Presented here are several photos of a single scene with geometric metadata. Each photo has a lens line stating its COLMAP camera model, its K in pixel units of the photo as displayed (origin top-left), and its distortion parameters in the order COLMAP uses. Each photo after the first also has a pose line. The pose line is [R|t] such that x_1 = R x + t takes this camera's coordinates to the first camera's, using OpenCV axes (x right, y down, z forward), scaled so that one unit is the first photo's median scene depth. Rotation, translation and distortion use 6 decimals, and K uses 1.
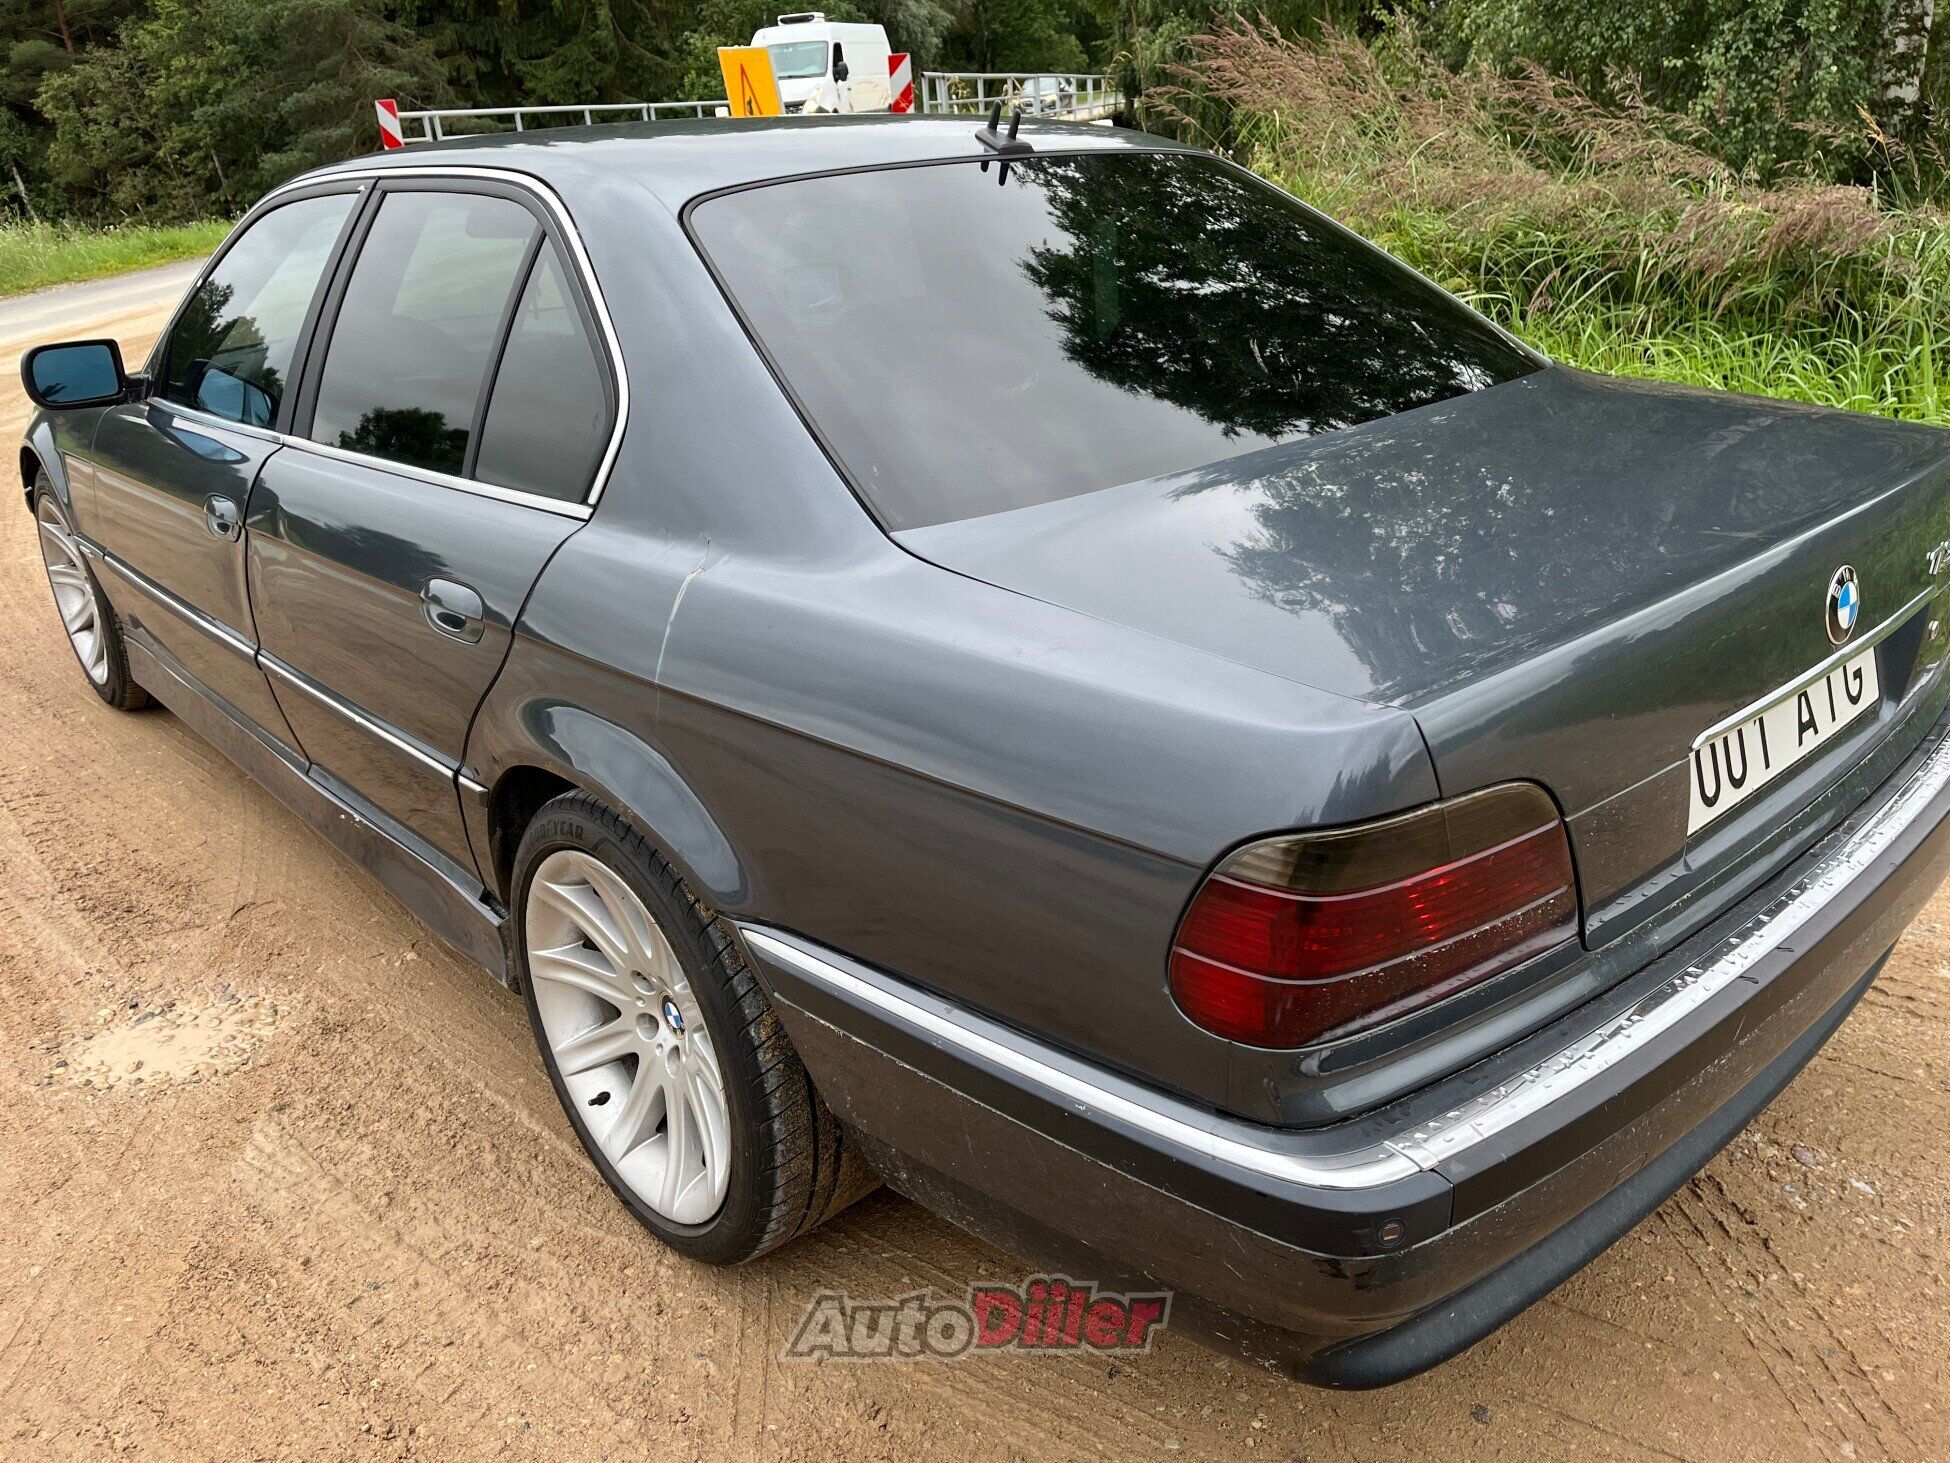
lens RADIAL K [[1429.4, 0, 975.0], [0, 1429.4, 731.5], [0, 0, 1]] dist [0.047877, -0.083904]
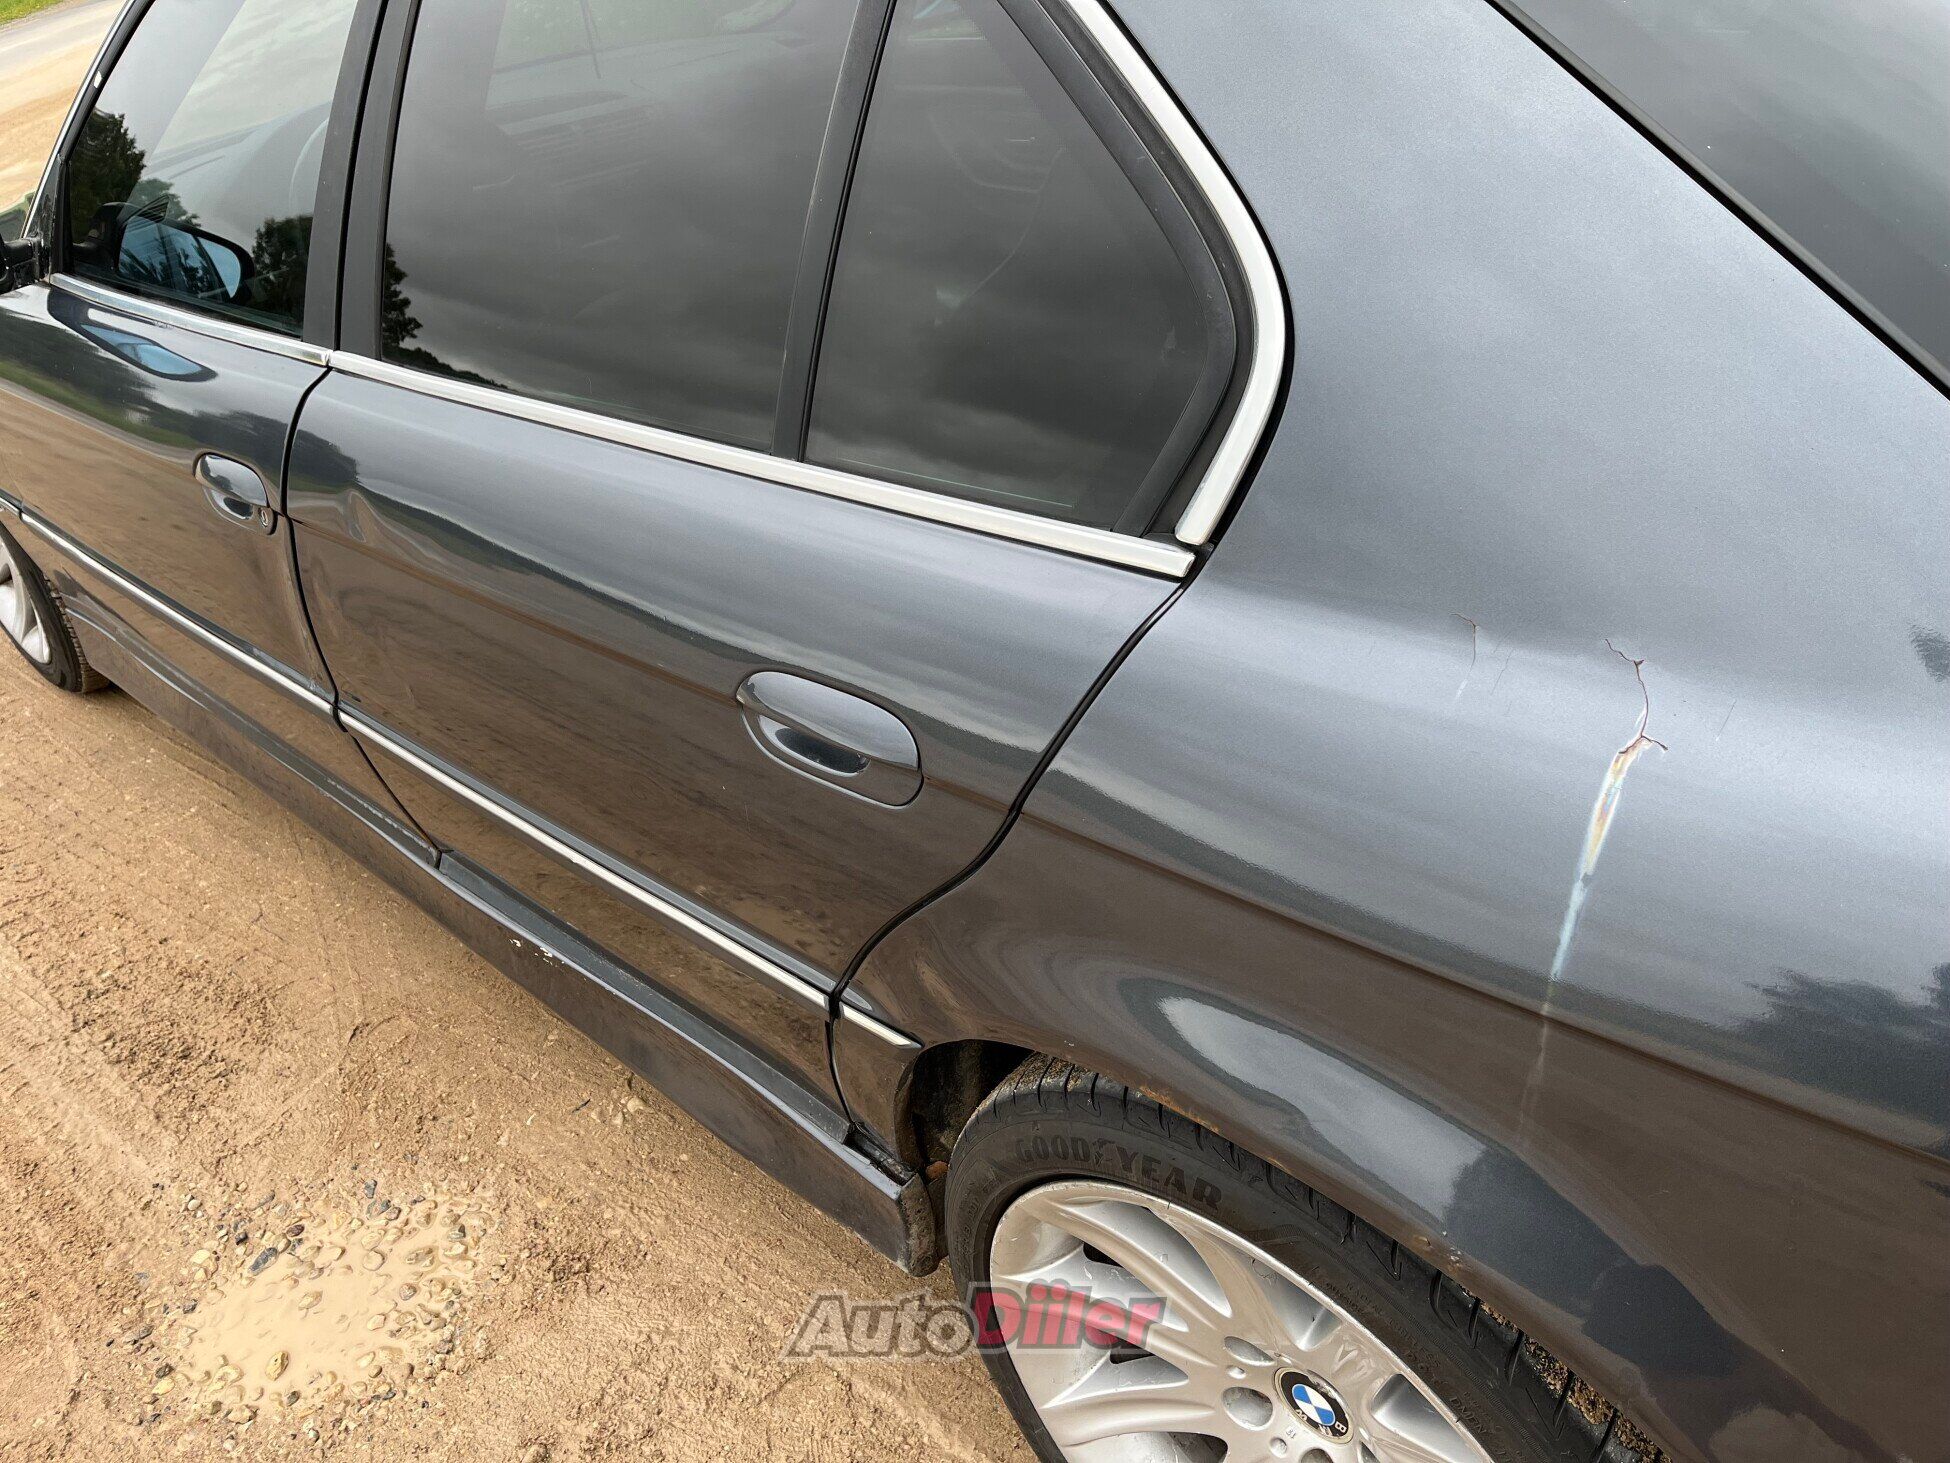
lens RADIAL K [[1429.4, 0, 975.0], [0, 1429.4, 731.5], [0, 0, 1]] dist [0.047877, -0.083904]
pose [[0.993349, -0.109528, 0.035514, -0.244569], [0.101031, 0.977064, 0.187452, -0.131385], [-0.055231, -0.182617, 0.981632, 0.368063]]
